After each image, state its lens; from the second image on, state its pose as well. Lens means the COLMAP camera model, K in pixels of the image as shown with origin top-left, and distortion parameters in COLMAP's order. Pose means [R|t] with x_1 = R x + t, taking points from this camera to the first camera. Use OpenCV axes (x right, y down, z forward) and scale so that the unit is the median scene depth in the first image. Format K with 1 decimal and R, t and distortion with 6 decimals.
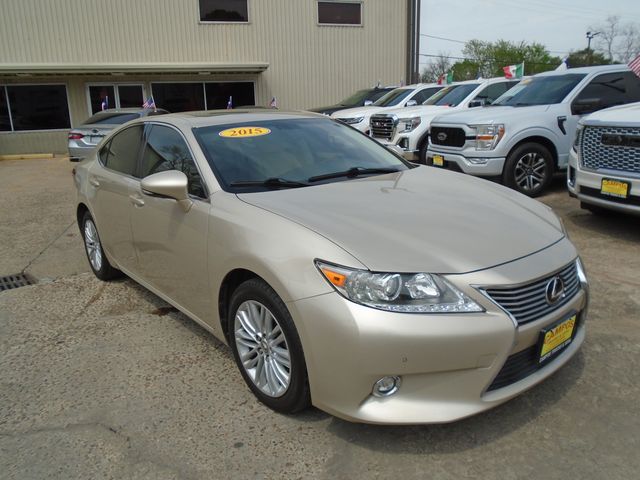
lens RADIAL K [[475.0, 0, 320.0], [0, 475.0, 240.0], [0, 0, 1]] dist [-0.010484, -0.004130]
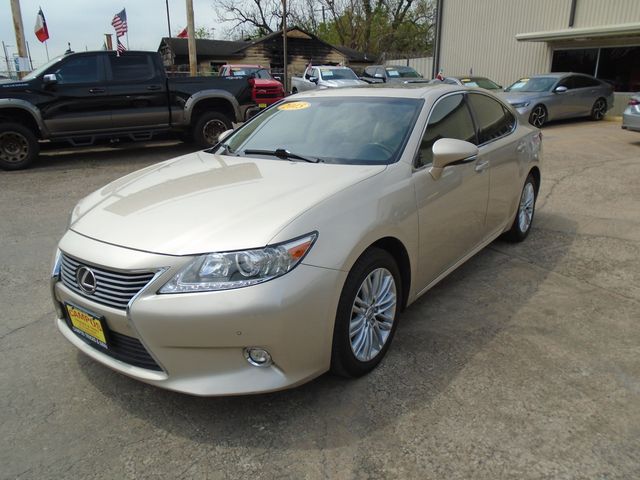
lens RADIAL K [[475.0, 0, 320.0], [0, 475.0, 240.0], [0, 0, 1]] dist [-0.010484, -0.004130]
pose [[0.262849, 0.324218, -0.908731, 0.156284], [-0.248788, 0.932775, 0.260835, -0.037308], [0.932210, 0.157521, 0.325841, 0.114512]]
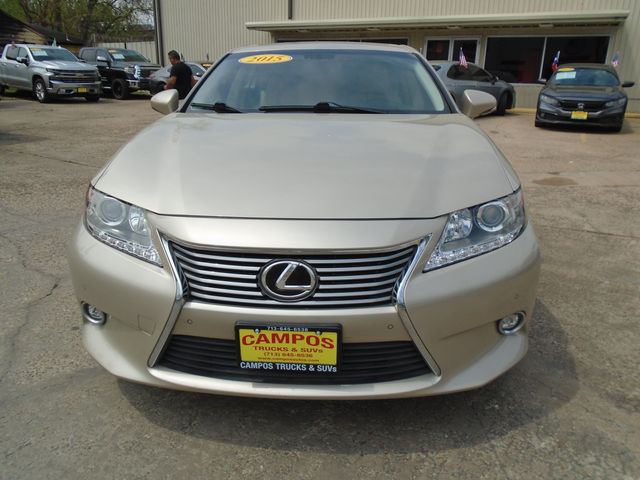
lens RADIAL K [[475.0, 0, 320.0], [0, 475.0, 240.0], [0, 0, 1]] dist [-0.010484, -0.004130]
pose [[0.743527, 0.256792, -0.617435, 0.095325], [-0.209492, 0.966297, 0.149610, -0.006171], [0.635044, 0.018109, 0.772264, 0.052272]]
